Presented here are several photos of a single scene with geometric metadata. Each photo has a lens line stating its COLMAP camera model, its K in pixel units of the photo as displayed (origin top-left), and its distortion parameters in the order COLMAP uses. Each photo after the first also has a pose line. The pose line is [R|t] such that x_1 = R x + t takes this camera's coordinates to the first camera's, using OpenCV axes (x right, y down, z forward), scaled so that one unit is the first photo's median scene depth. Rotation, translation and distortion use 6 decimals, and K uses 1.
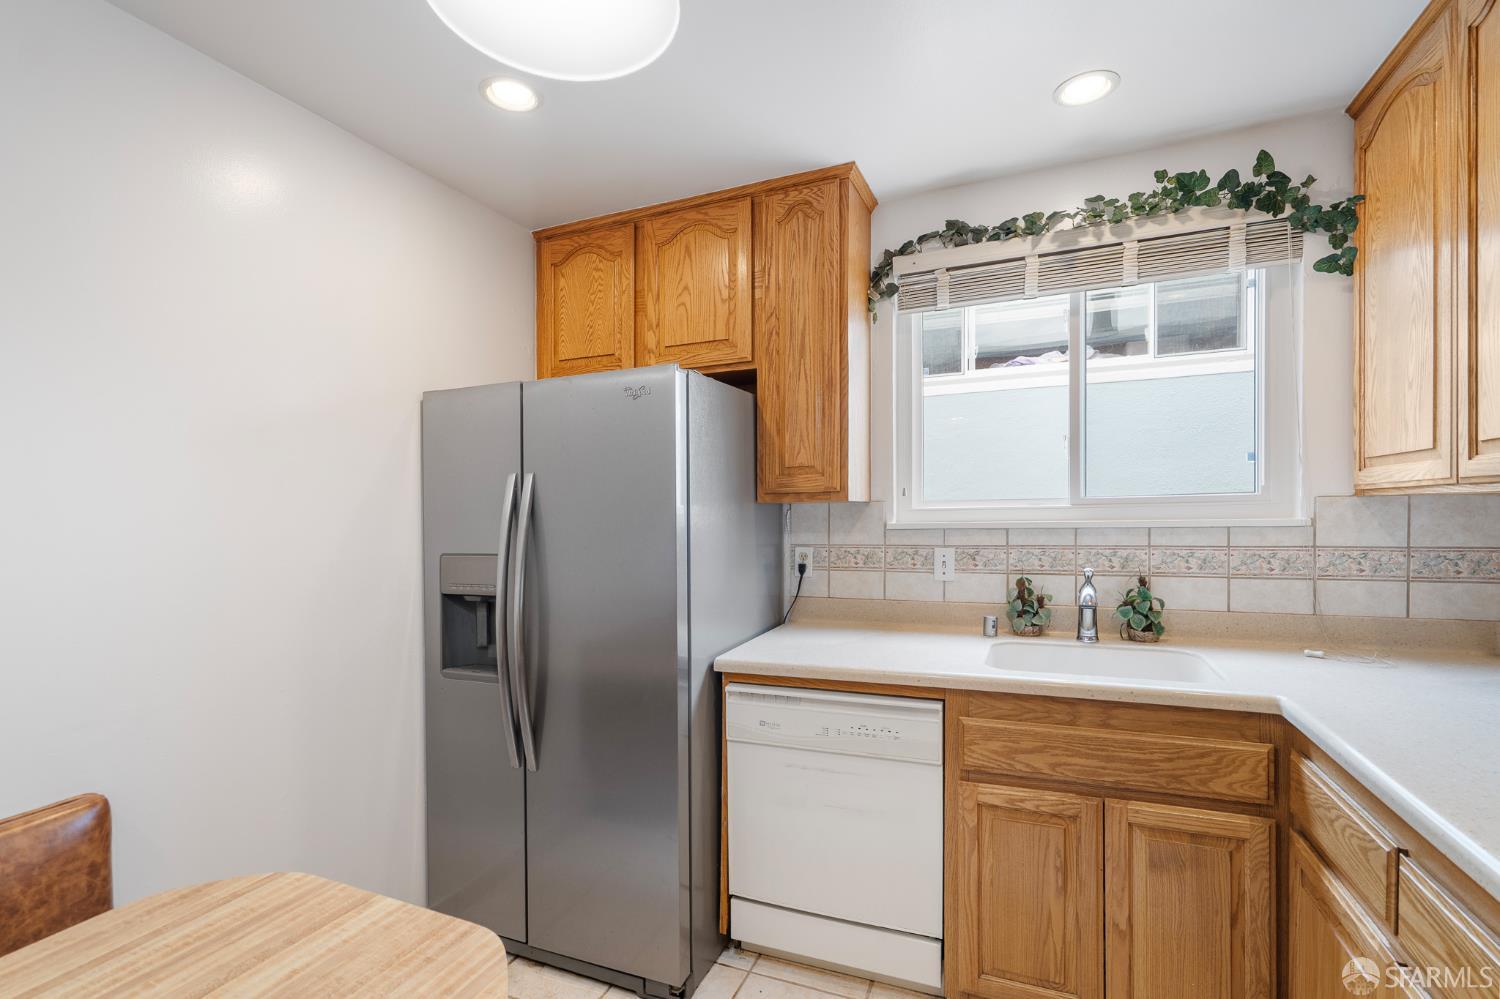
lens RADIAL K [[686.6, 0, 736.6], [0, 686.6, 533.3], [0, 0, 1]] dist [-0.000358, 0.000759]
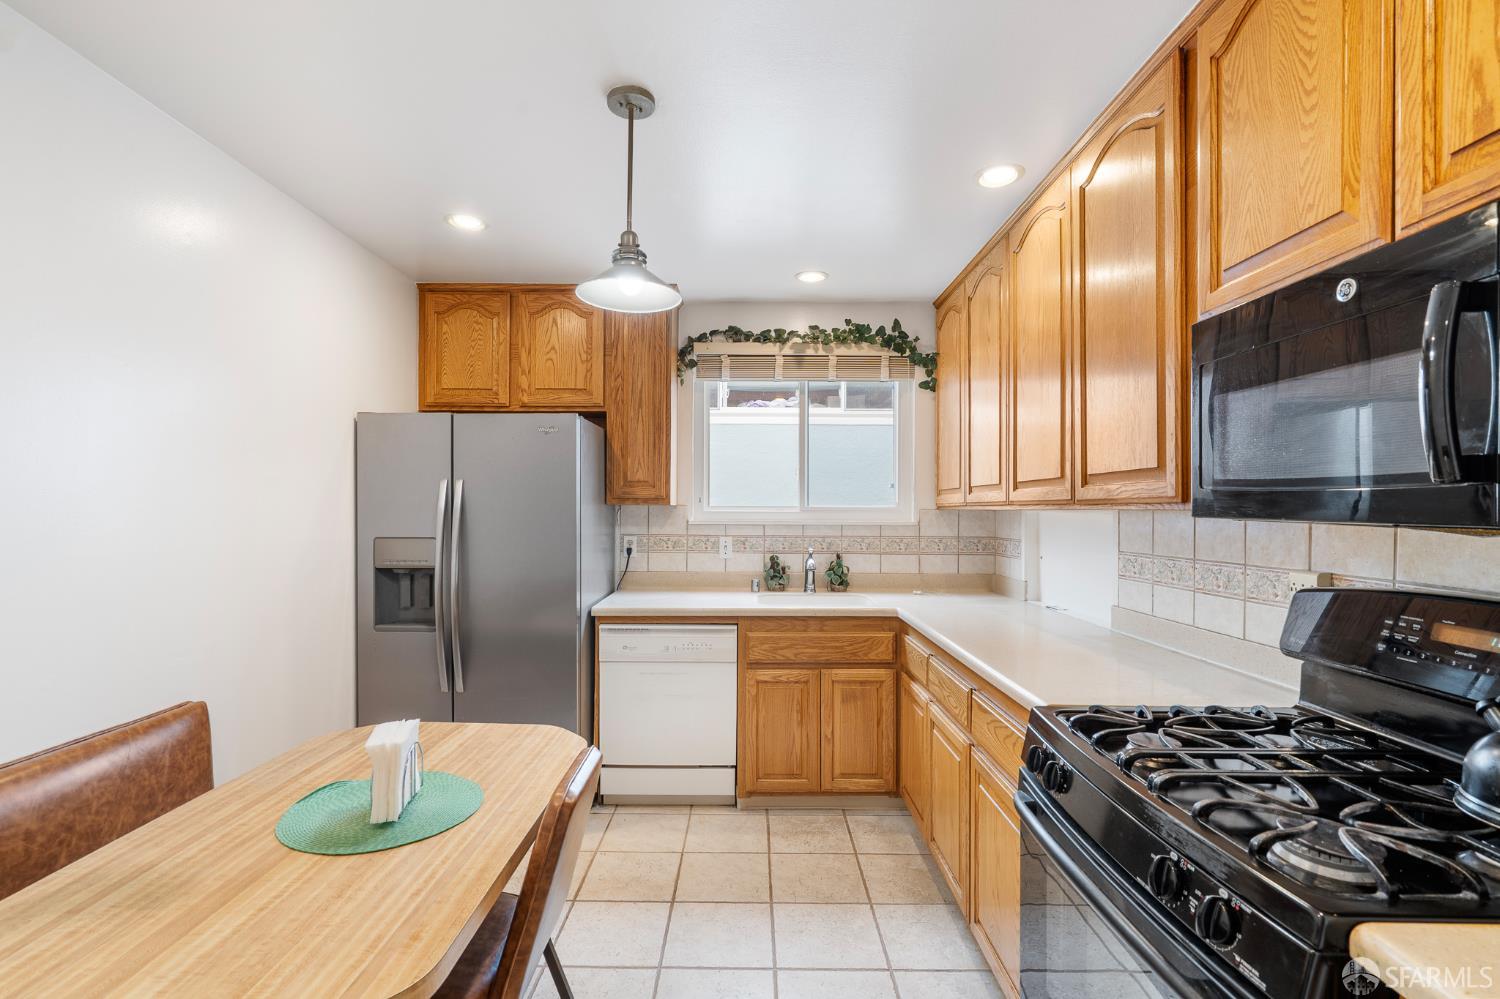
lens RADIAL K [[705.5, 0, 742.7], [0, 705.5, 505.8], [0, 0, 1]] dist [-0.006255, -0.000210]
pose [[0.918909, 0.024511, 0.393706, -0.315790], [-0.008809, 0.999094, -0.041642, 0.019006], [-0.394370, 0.034797, 0.918293, -0.513217]]
